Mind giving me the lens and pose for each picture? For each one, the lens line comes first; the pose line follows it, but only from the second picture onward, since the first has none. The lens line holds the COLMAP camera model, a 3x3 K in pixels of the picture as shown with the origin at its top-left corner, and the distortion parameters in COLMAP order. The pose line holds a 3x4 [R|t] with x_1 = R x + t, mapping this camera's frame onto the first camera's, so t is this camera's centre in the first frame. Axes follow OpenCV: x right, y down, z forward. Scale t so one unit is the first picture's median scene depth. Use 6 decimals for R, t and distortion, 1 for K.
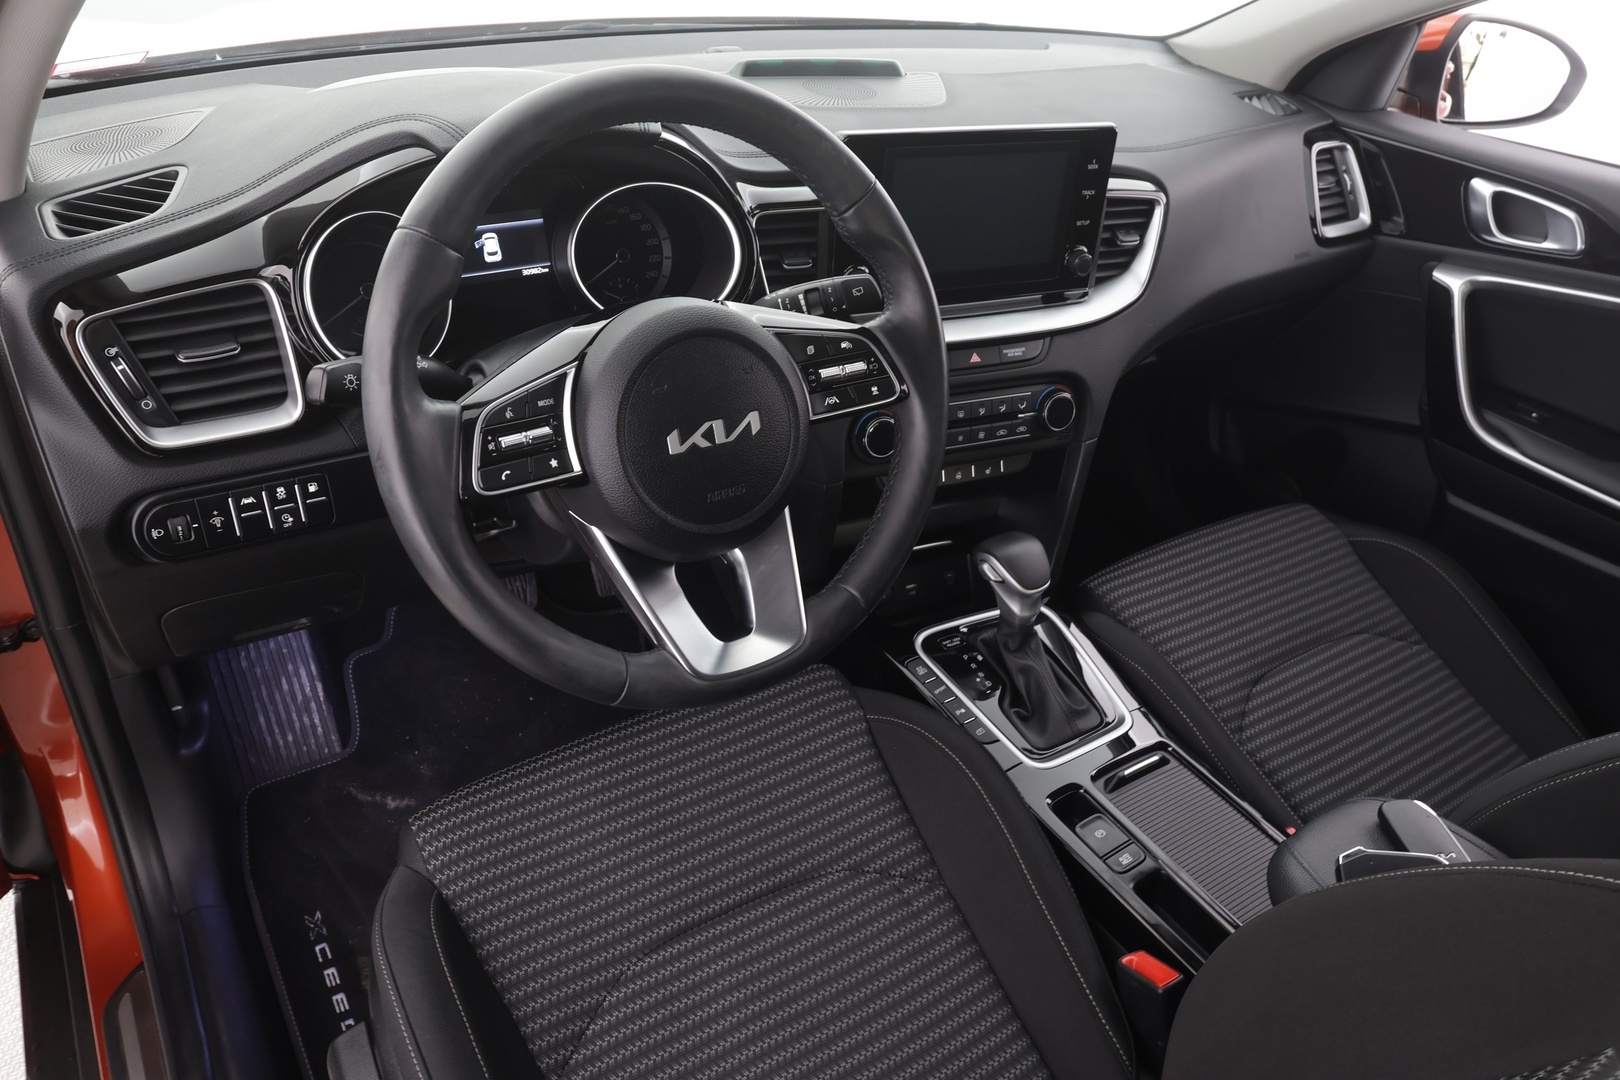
lens RADIAL K [[1128.4, 0, 810.0], [0, 1128.4, 540.0], [0, 0, 1]] dist [-0.003495, -0.002172]
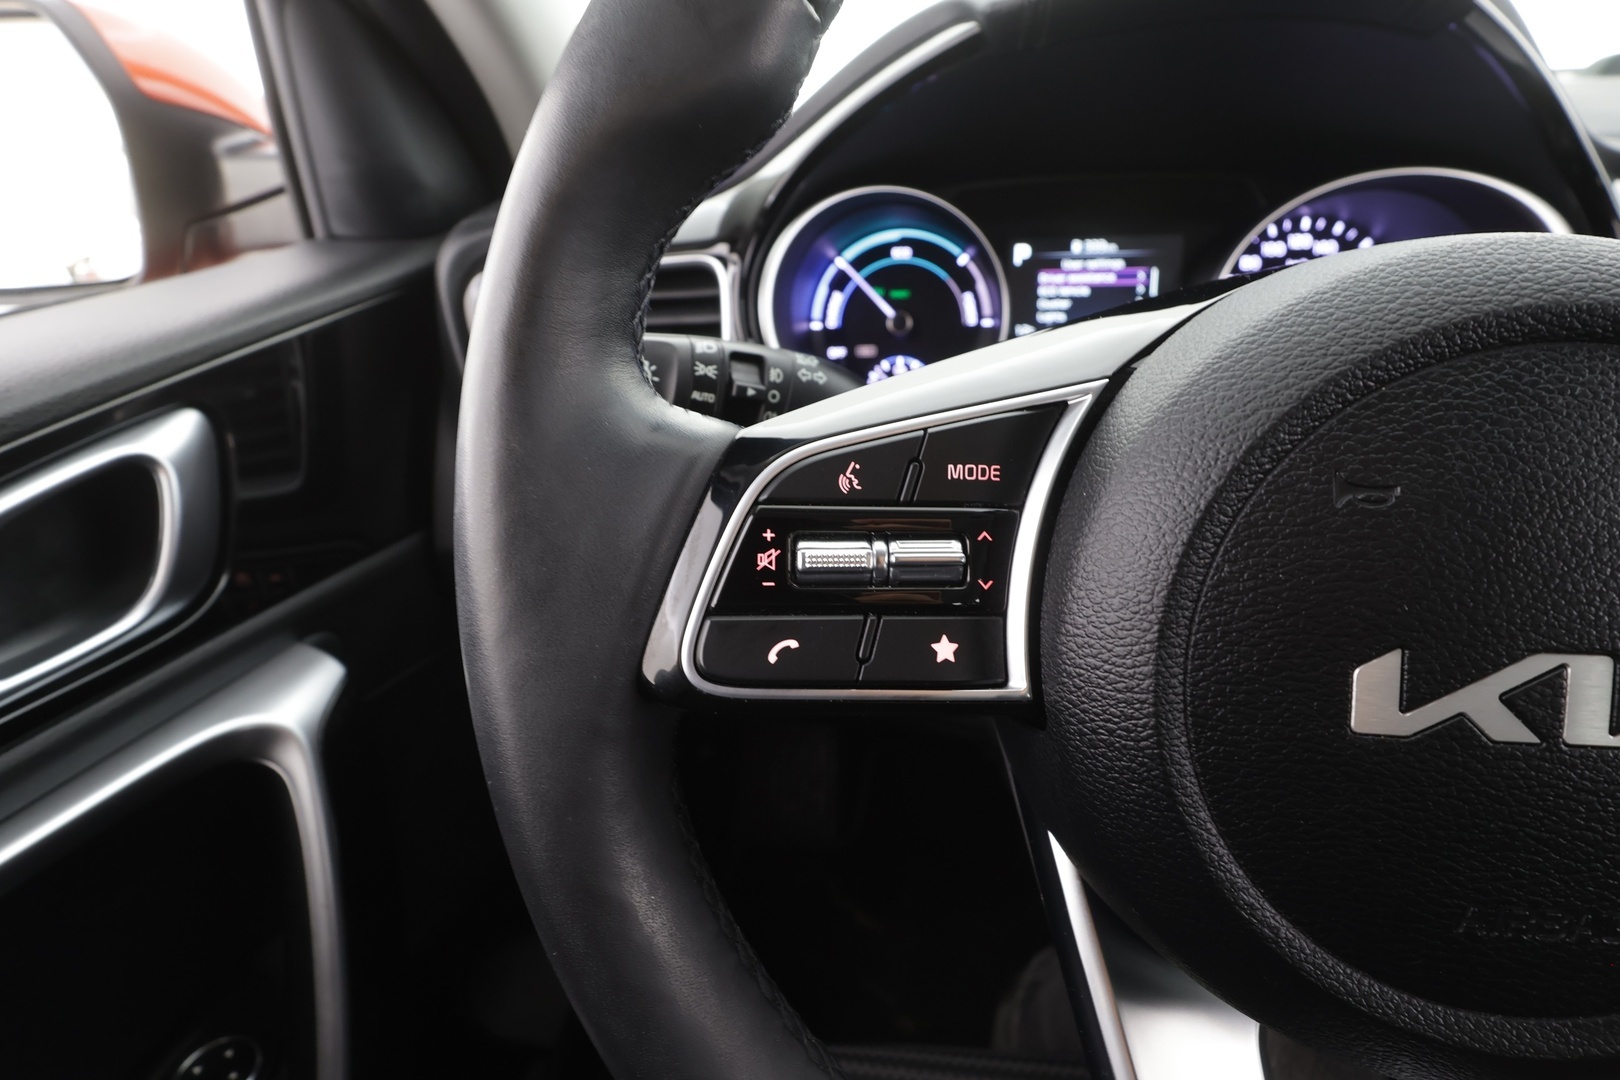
lens RADIAL K [[799.9, 0, 810.0], [0, 799.9, 540.0], [0, 0, 1]] dist [-0.000159, 0.000067]
pose [[0.766342, 0.203418, -0.609377, -0.081426], [-0.267984, 0.963300, -0.015449, -0.058060], [0.583870, 0.175143, 0.792730, 0.533287]]
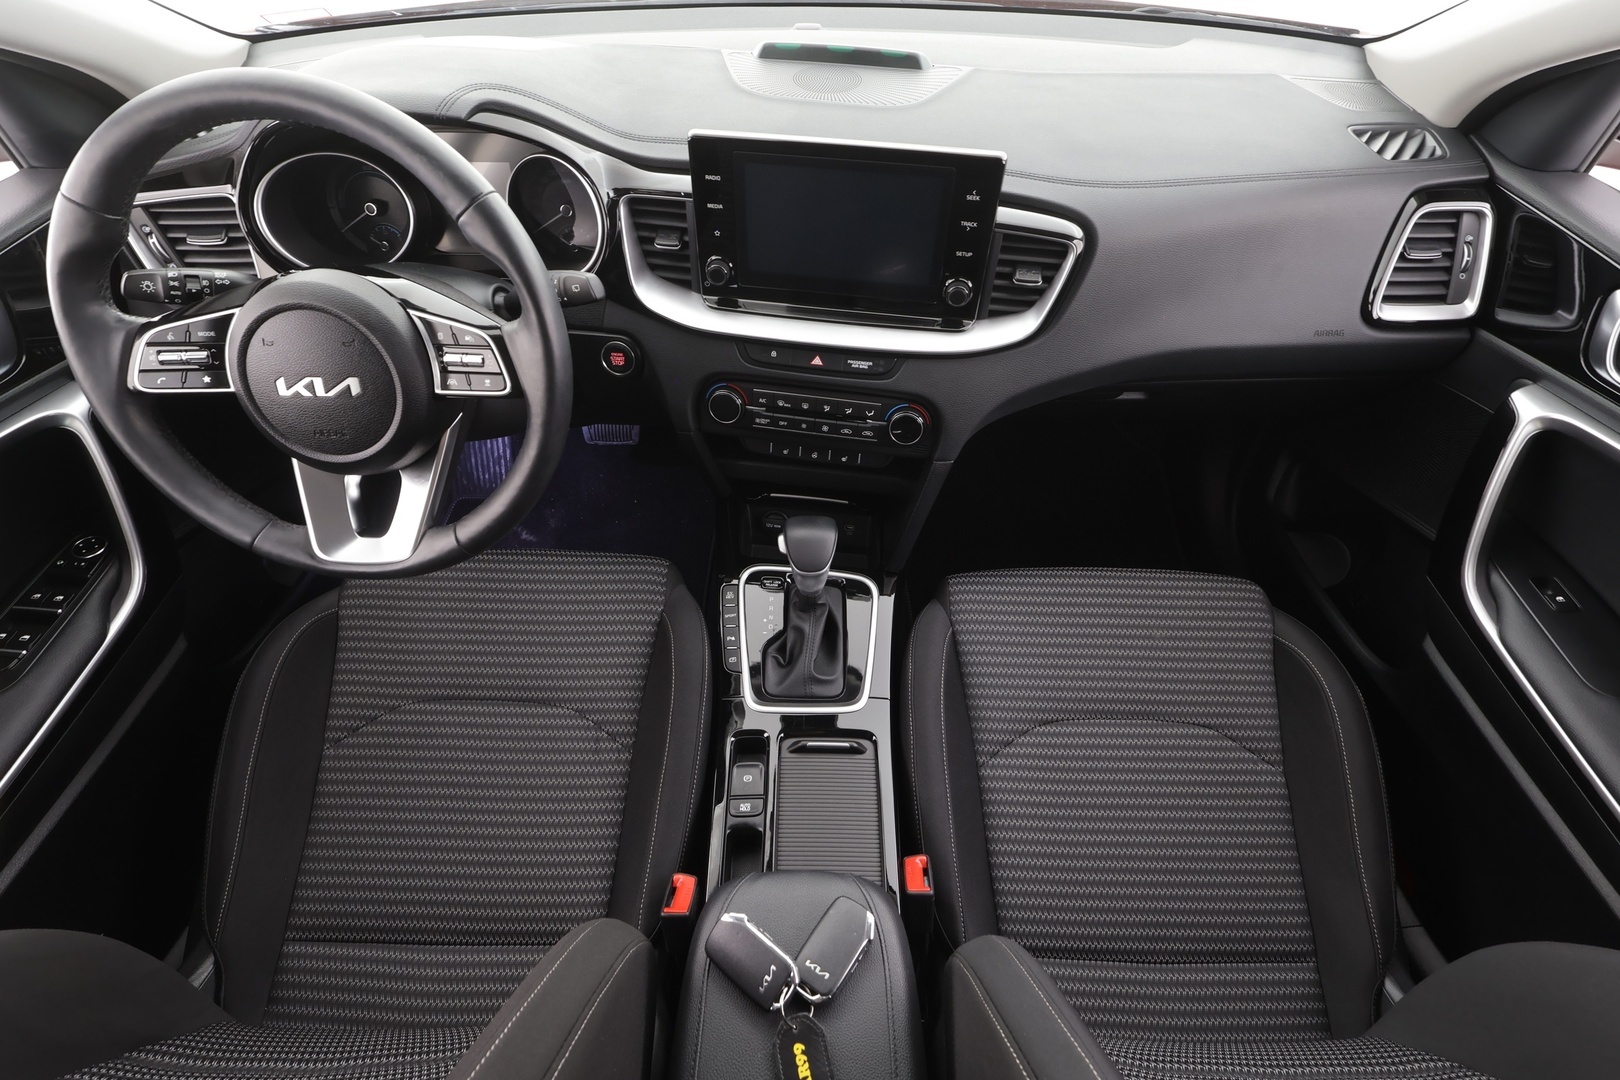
lens RADIAL K [[768.8, 0, 814.3], [0, 768.8, 545.8], [0, 0, 1]] dist [-0.005481, -0.000930]
pose [[0.828933, 0.366120, -0.422878, 0.590936], [-0.259706, 0.921509, 0.288744, -0.235730], [0.495401, -0.129526, 0.858954, 0.364582]]
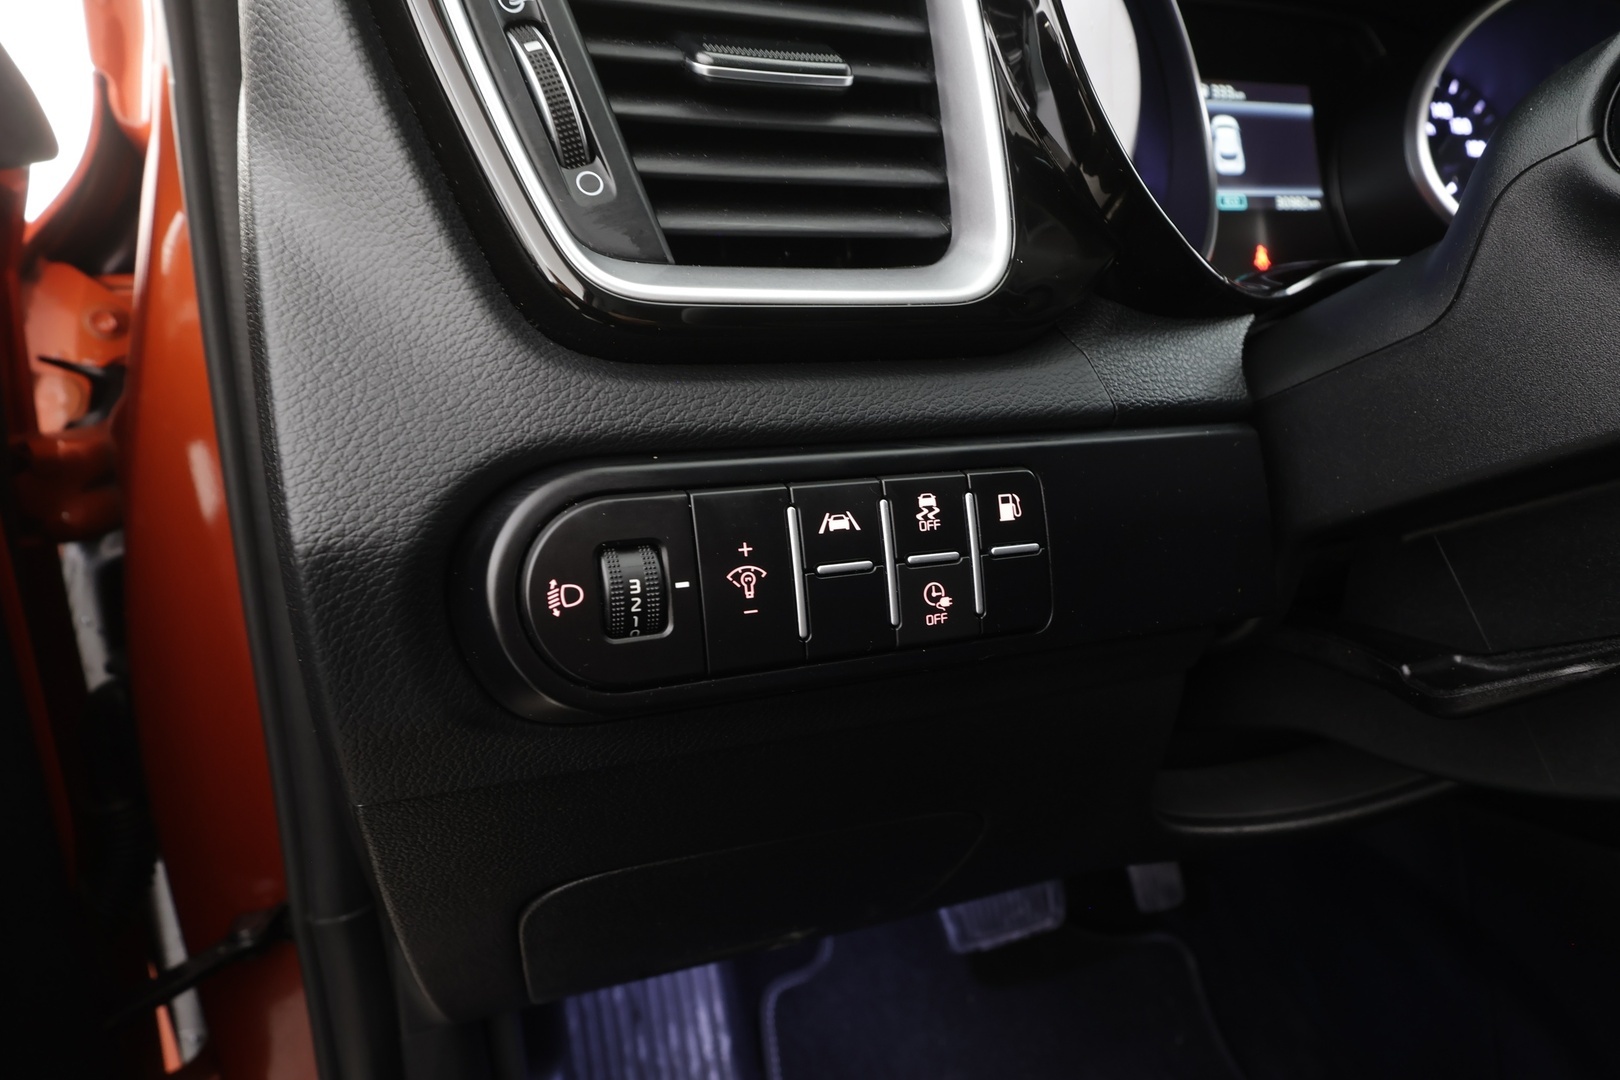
lens RADIAL K [[959.0, 0, 810.0], [0, 959.0, 540.0], [0, 0, 1]] dist [-0.001064, -0.000056]
pose [[0.973291, -0.027138, -0.227965, -0.365421], [-0.045886, 0.949956, -0.308994, 0.041748], [0.224942, 0.311201, 0.923339, 0.619483]]
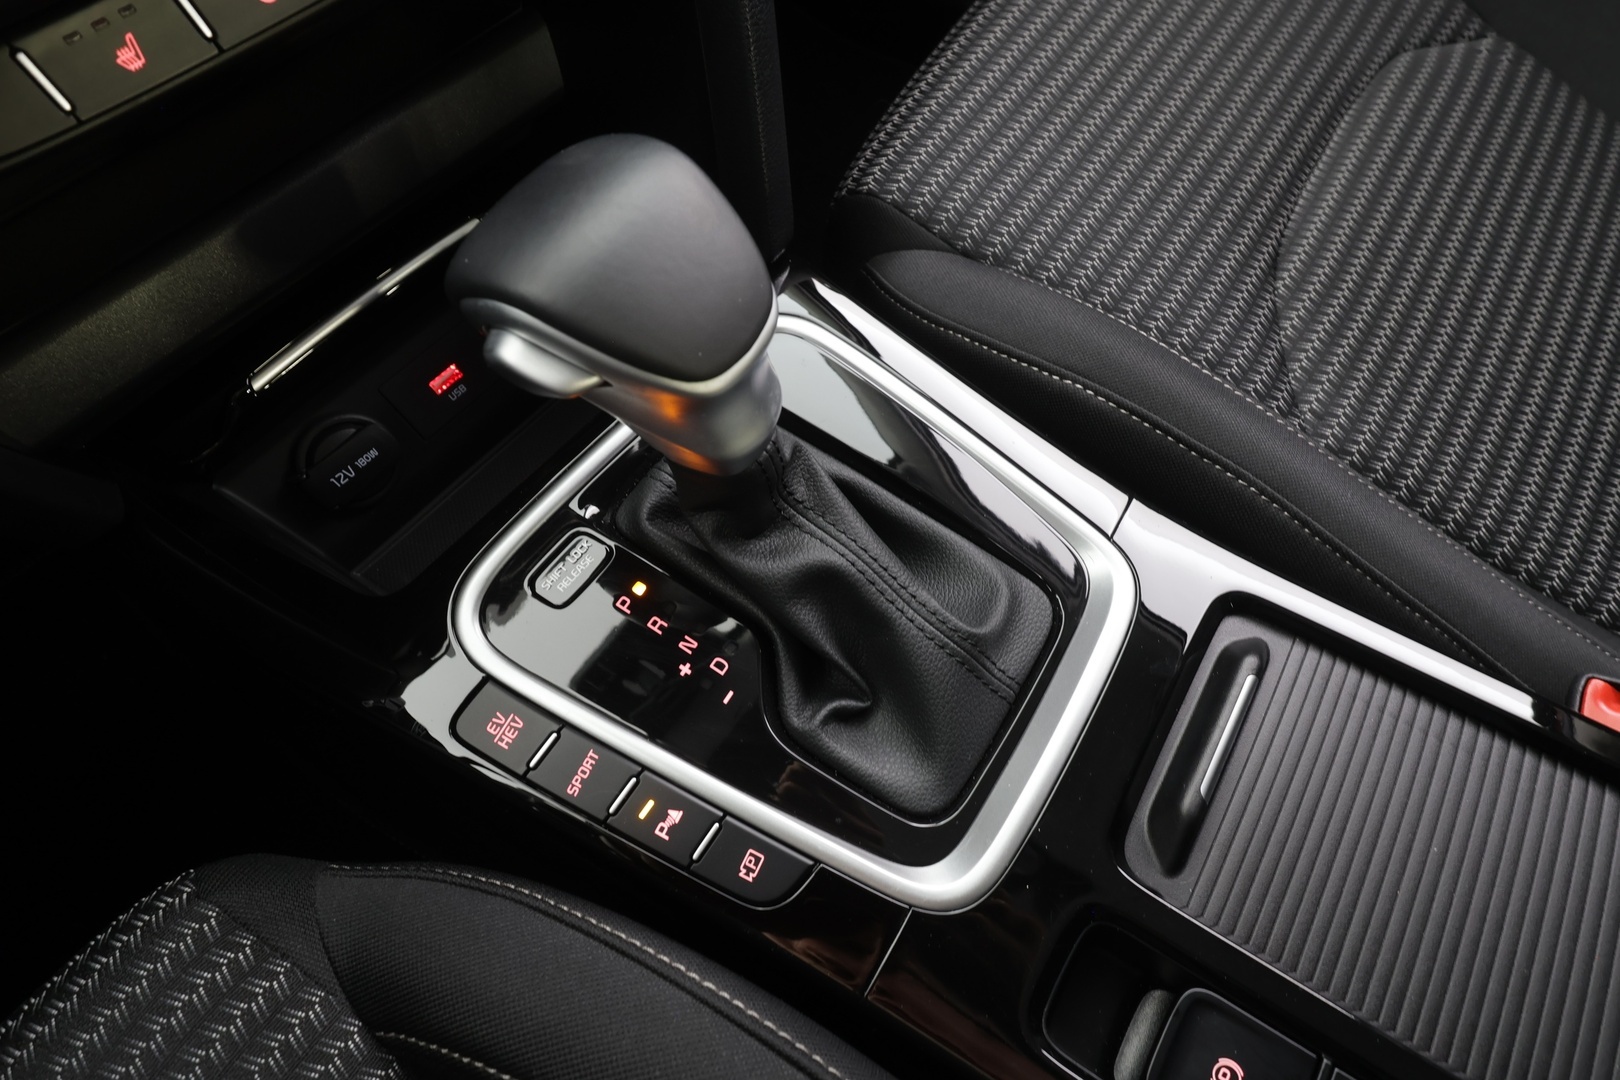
lens RADIAL K [[865.5, 0, 820.2], [0, 865.5, 539.4], [0, 0, 1]] dist [-0.000829, -0.000134]
pose [[0.903263, -0.422611, 0.074269, 0.206923], [0.343514, 0.815930, 0.465034, -0.008842], [-0.257127, -0.394536, 0.882172, 0.900052]]
